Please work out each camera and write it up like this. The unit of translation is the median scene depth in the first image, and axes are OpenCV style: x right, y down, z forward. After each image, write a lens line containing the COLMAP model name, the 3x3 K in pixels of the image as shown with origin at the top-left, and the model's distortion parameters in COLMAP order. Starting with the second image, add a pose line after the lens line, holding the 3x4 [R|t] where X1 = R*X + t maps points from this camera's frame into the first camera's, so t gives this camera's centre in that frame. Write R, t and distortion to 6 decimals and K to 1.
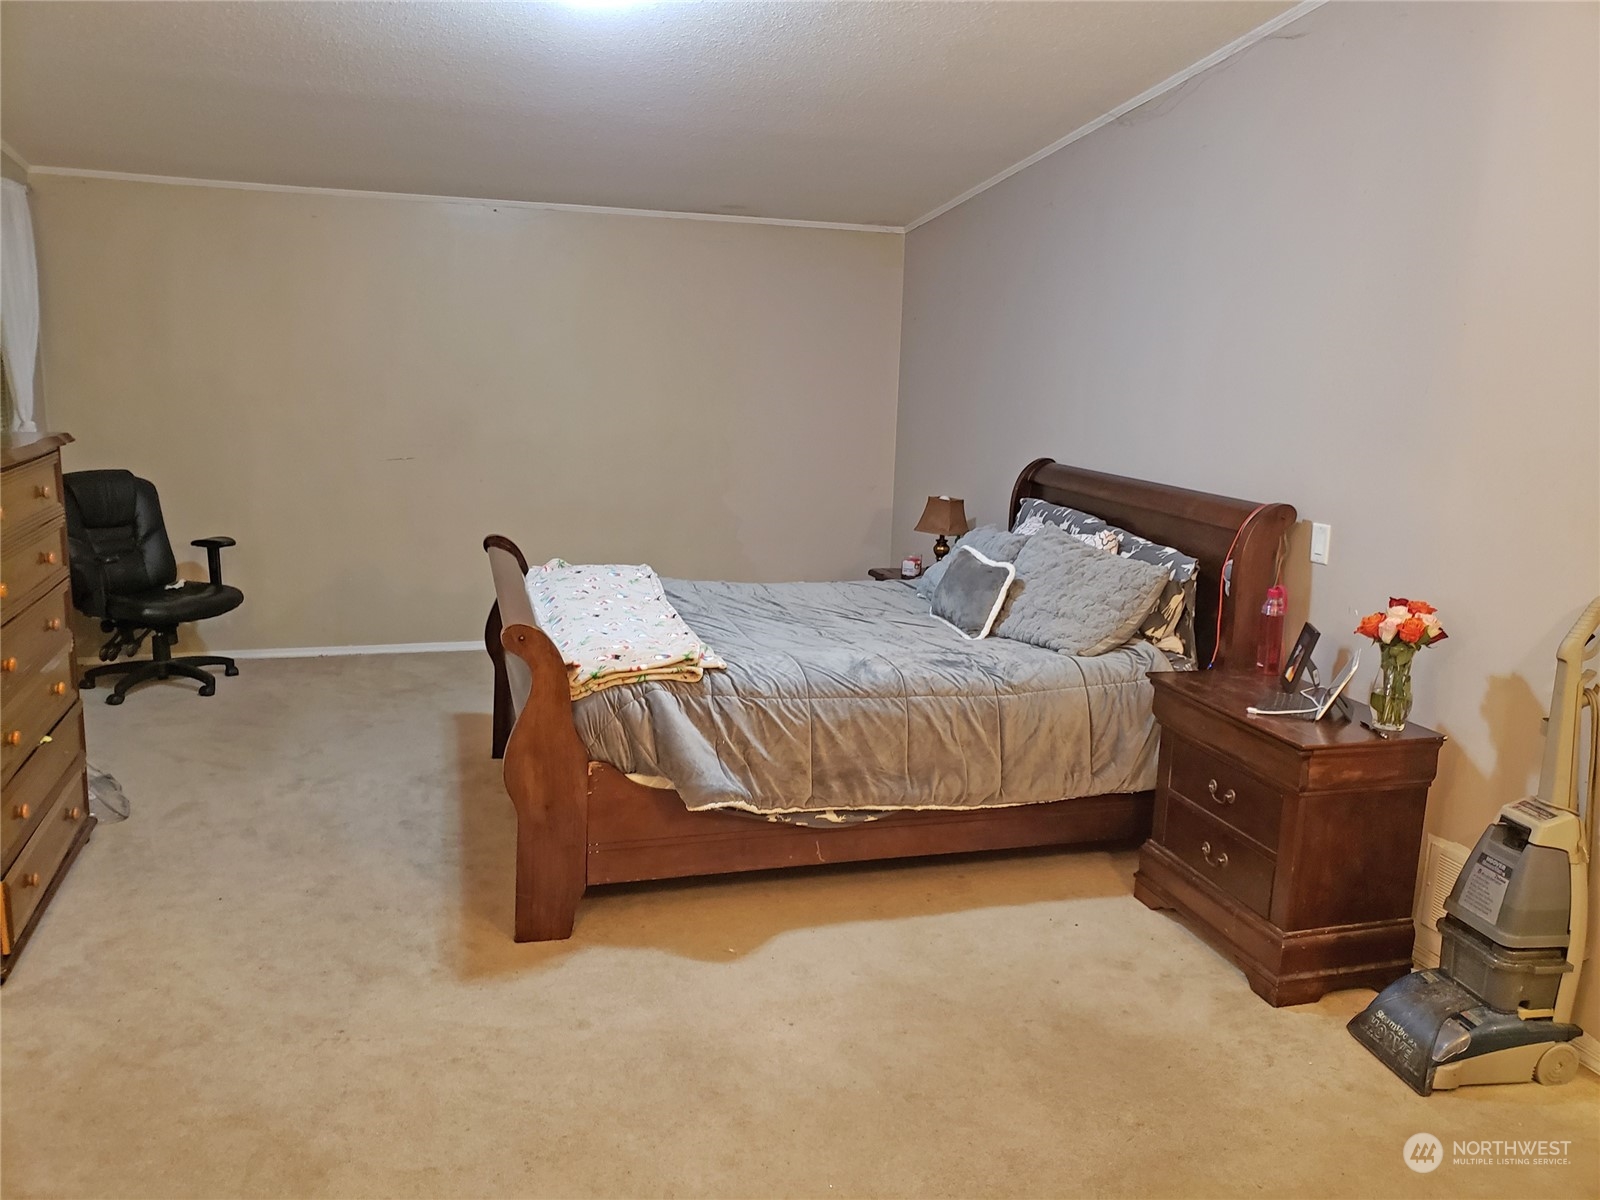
lens RADIAL K [[1276.2, 0, 800.0], [0, 1276.2, 600.0], [0, 0, 1]] dist [0.183594, -0.235829]
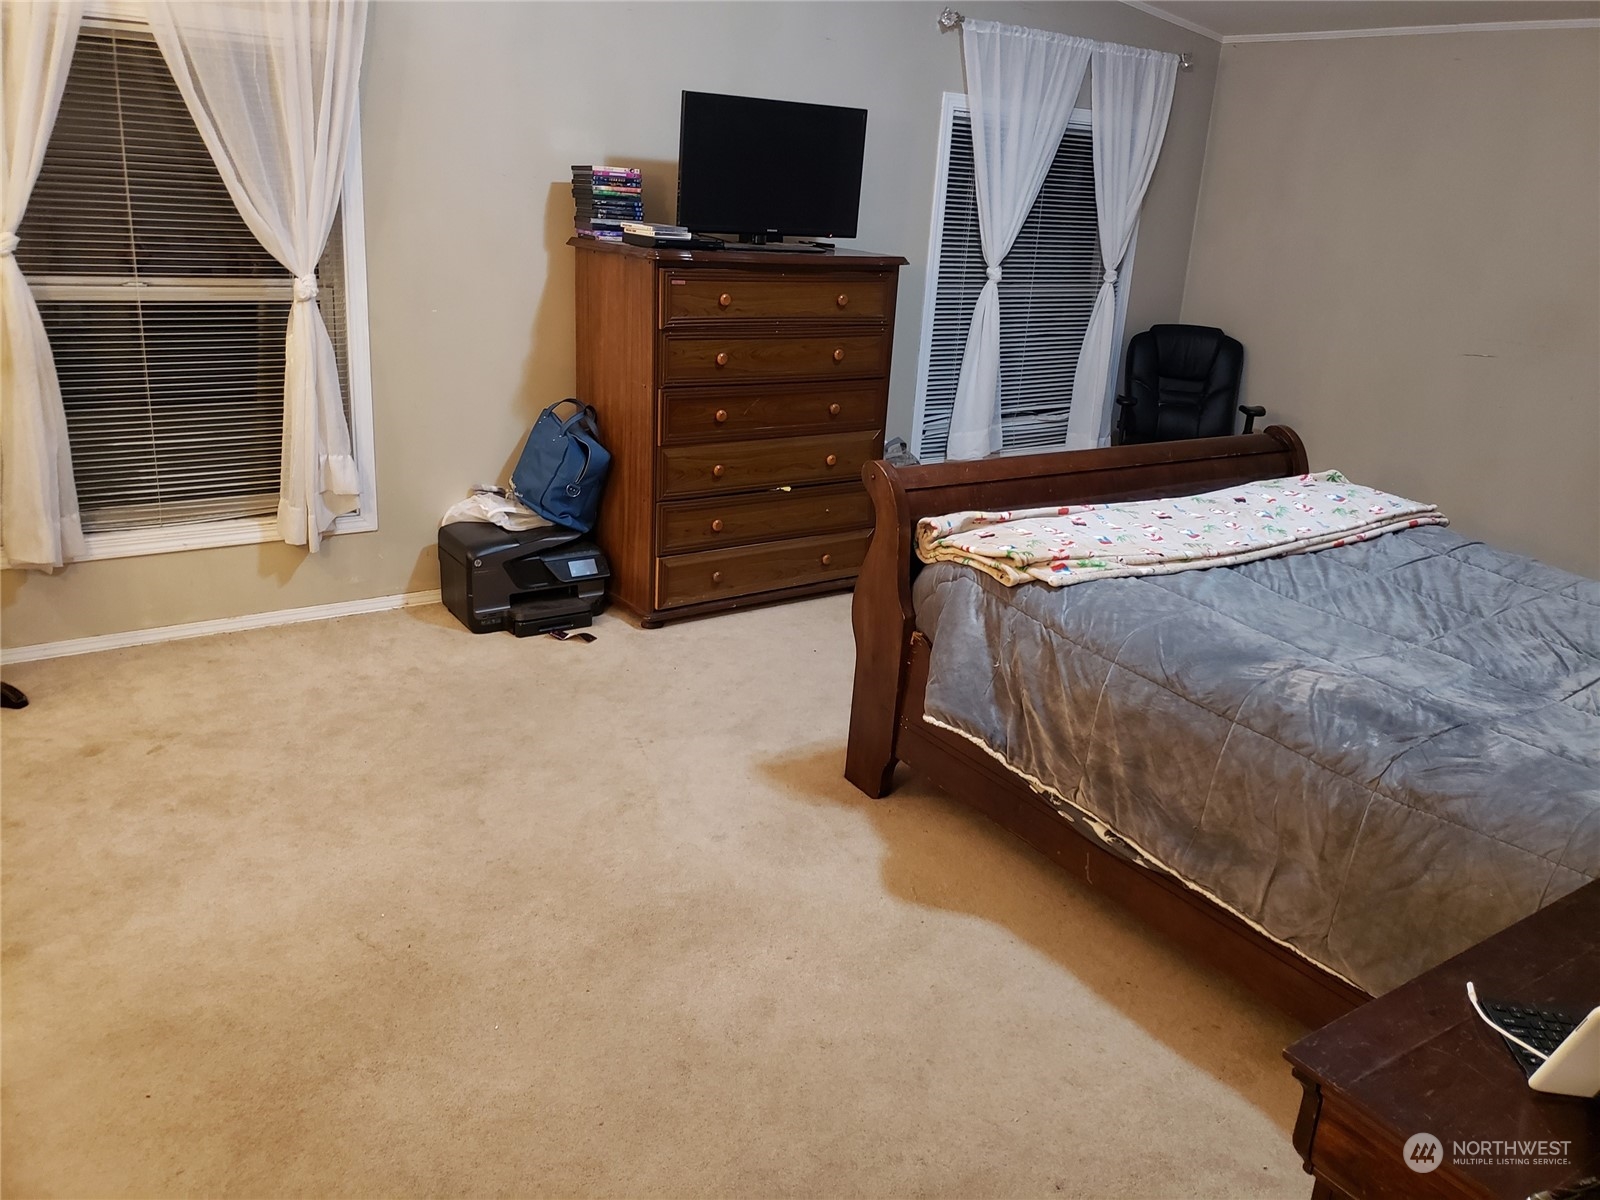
lens RADIAL K [[1241.8, 0, 800.0], [0, 1241.8, 600.0], [0, 0, 1]] dist [0.041493, -0.031436]
pose [[0.319058, 0.302588, -0.898133, 0.588961], [-0.238719, 0.942766, 0.232821, -0.080117], [0.917178, 0.140118, 0.373031, 0.591297]]
